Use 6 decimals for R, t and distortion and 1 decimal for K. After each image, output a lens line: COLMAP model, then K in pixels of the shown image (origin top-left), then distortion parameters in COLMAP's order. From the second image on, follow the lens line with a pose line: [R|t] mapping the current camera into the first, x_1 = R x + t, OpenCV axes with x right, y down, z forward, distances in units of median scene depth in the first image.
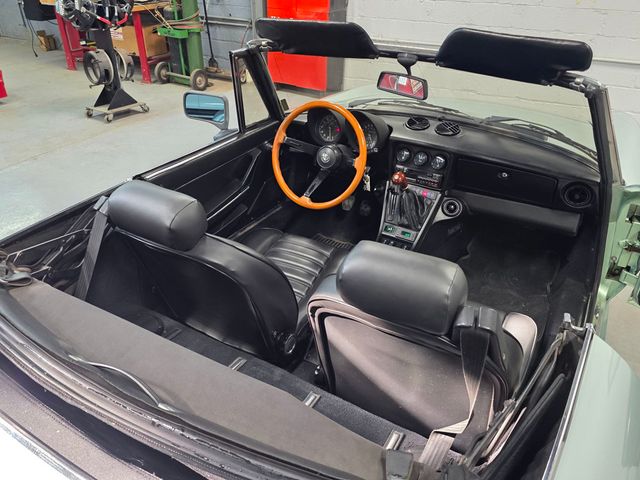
lens RADIAL K [[496.0, 0, 315.2], [0, 496.0, 252.6], [0, 0, 1]] dist [0.021378, -0.024978]
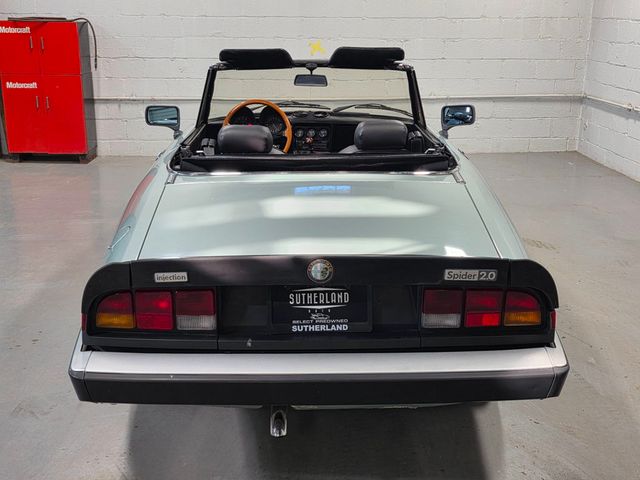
lens RADIAL K [[768.8, 0, 322.8], [0, 768.8, 260.9], [0, 0, 1]] dist [0.066471, 0.000000]
pose [[0.844068, -0.174730, 0.506970, -1.050444], [0.290670, 0.943564, -0.158740, 0.583258], [-0.450622, 0.281348, 0.847221, -0.950278]]
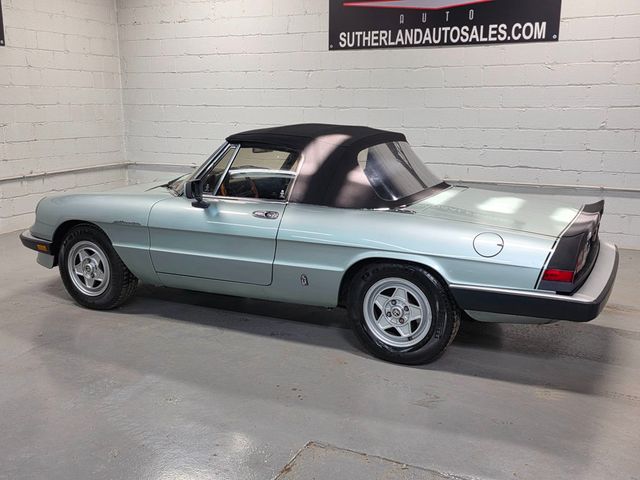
lens RADIAL K [[655.0, 0, 319.7], [0, 655.0, 243.3], [0, 0, 1]] dist [0.076585, 0.000000]
pose [[-0.067808, -0.224016, 0.972224, -2.344934], [0.535238, 0.814201, 0.224935, -0.421394], [-0.841975, 0.535624, 0.064693, 0.657780]]
